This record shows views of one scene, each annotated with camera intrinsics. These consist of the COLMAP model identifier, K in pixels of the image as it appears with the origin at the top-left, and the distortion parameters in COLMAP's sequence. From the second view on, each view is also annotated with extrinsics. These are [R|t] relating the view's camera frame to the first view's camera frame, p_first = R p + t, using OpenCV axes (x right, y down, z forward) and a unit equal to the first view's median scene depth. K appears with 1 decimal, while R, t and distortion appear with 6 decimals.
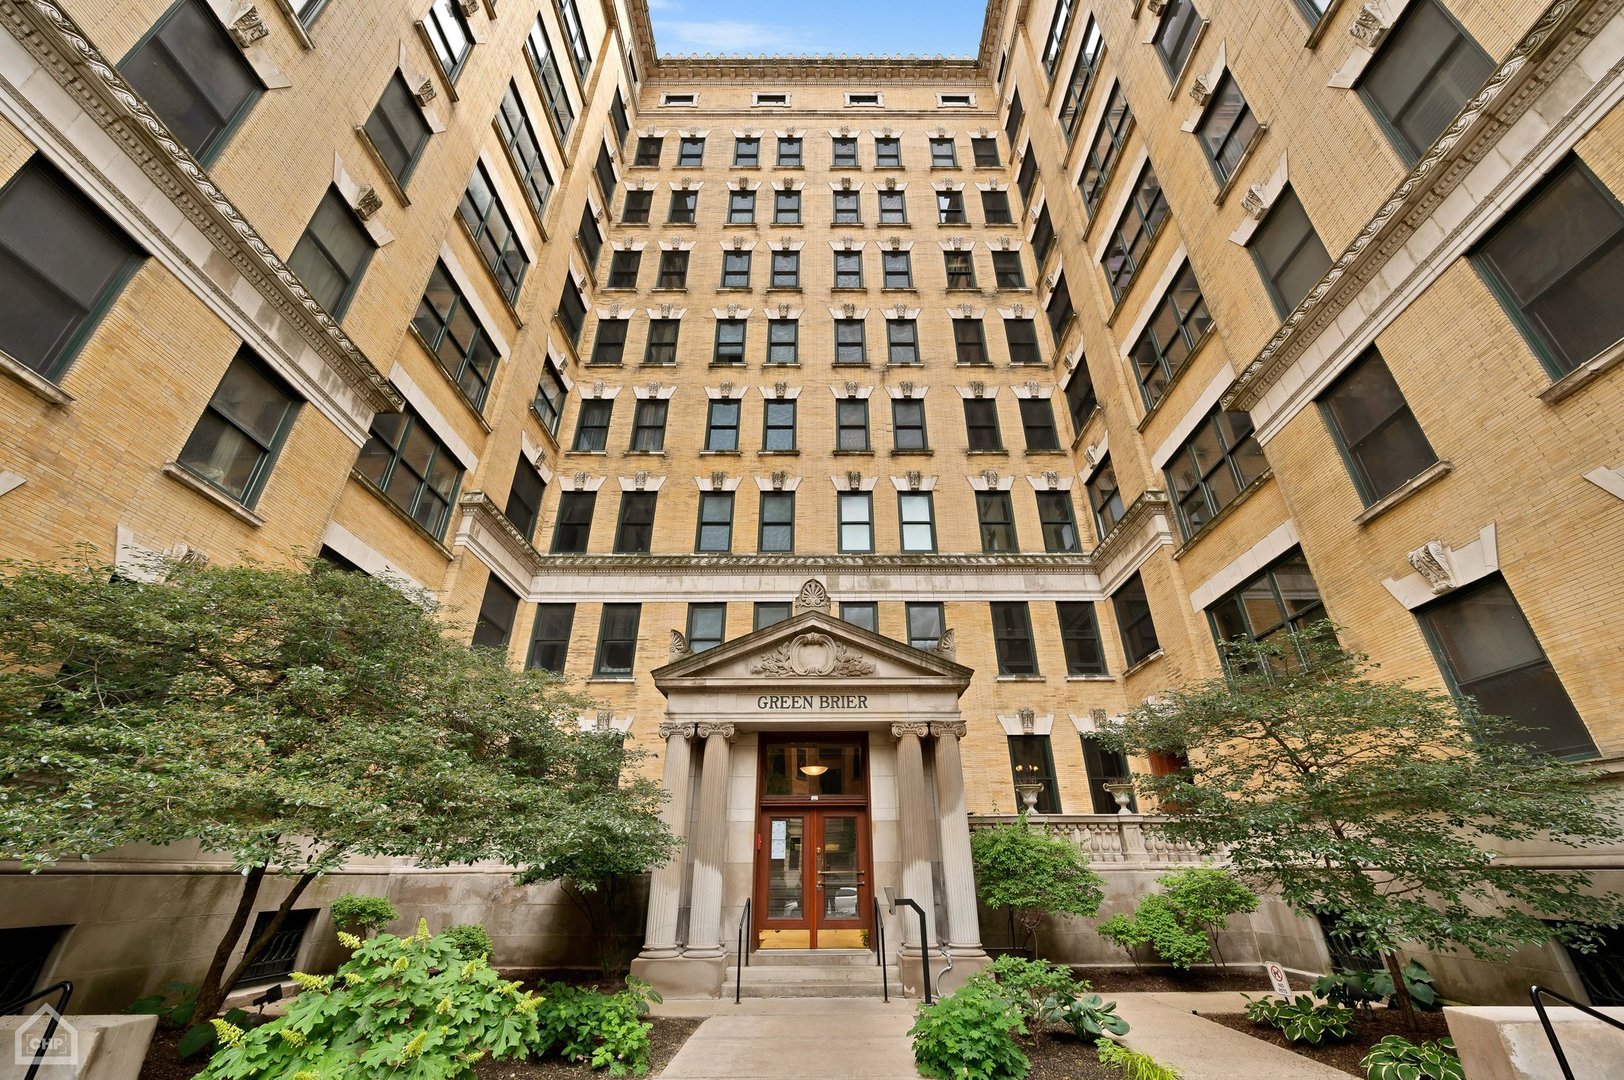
lens RADIAL K [[633.4, 0, 811.9], [0, 633.4, 548.1], [0, 0, 1]] dist [-0.003345, -0.000502]
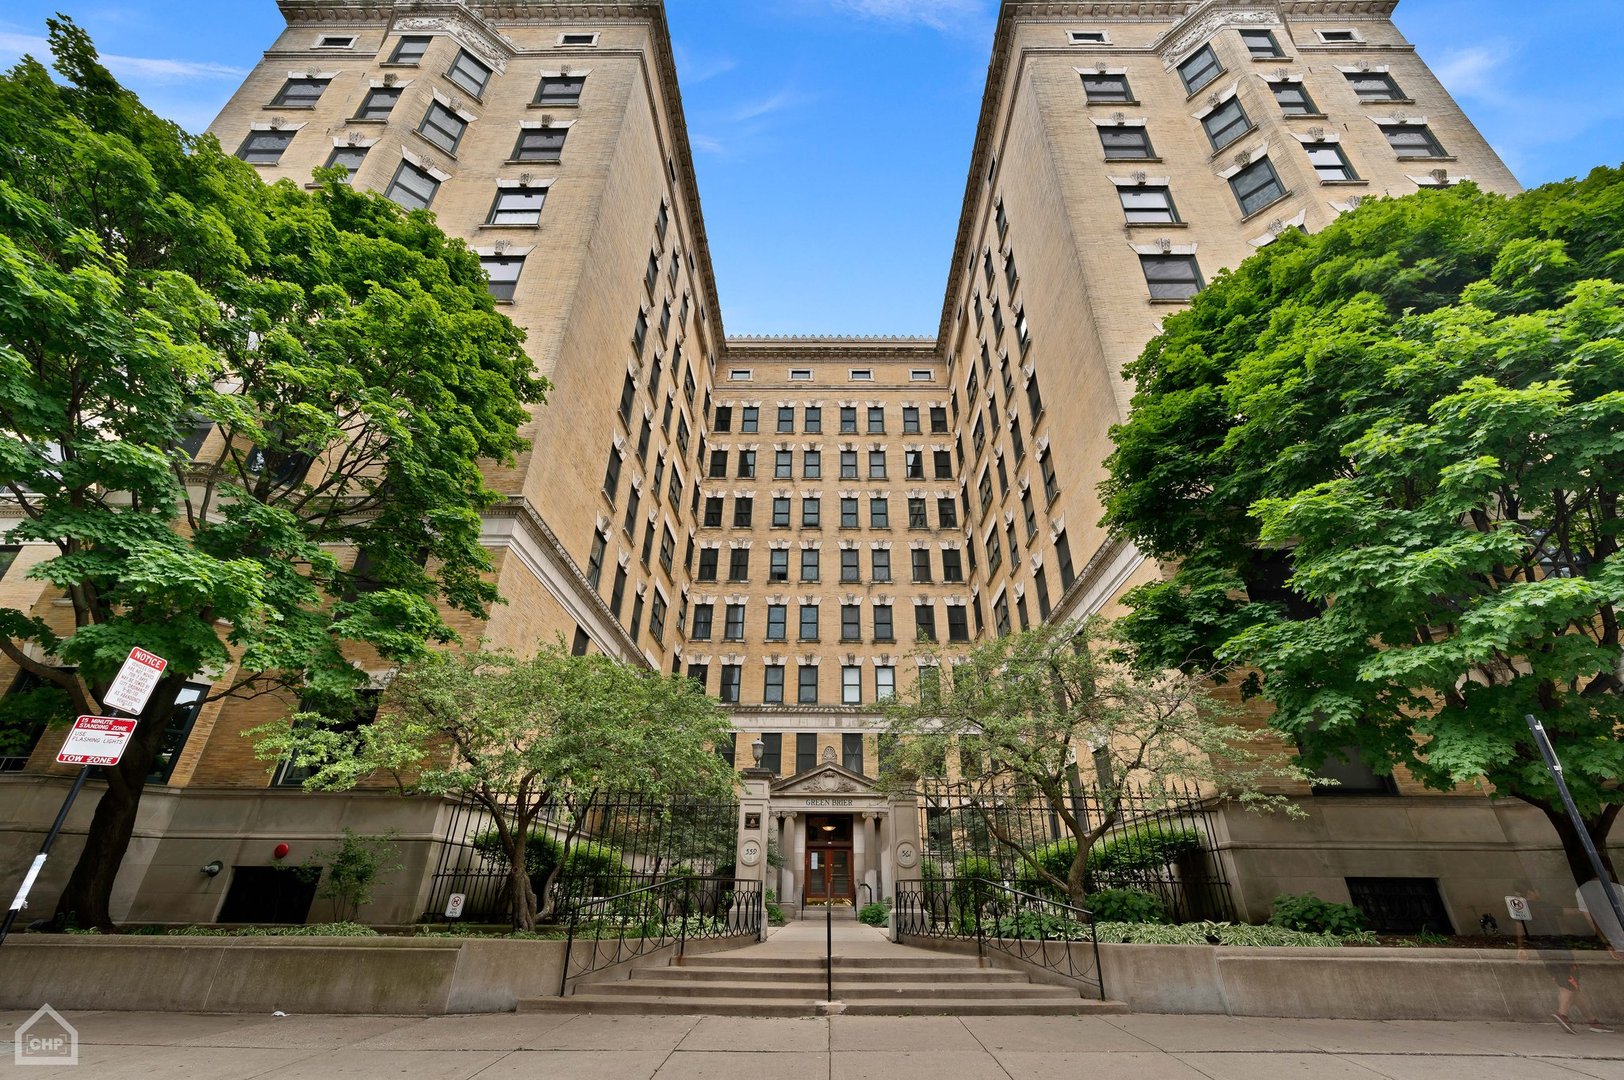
lens RADIAL K [[664.1, 0, 809.2], [0, 664.1, 544.4], [0, 0, 1]] dist [-0.000721, -0.000007]
pose [[0.999847, 0.004684, -0.016858, -0.020619], [-0.004941, 0.999871, -0.015266, -0.388520], [0.016785, 0.015347, 0.999741, -0.852334]]
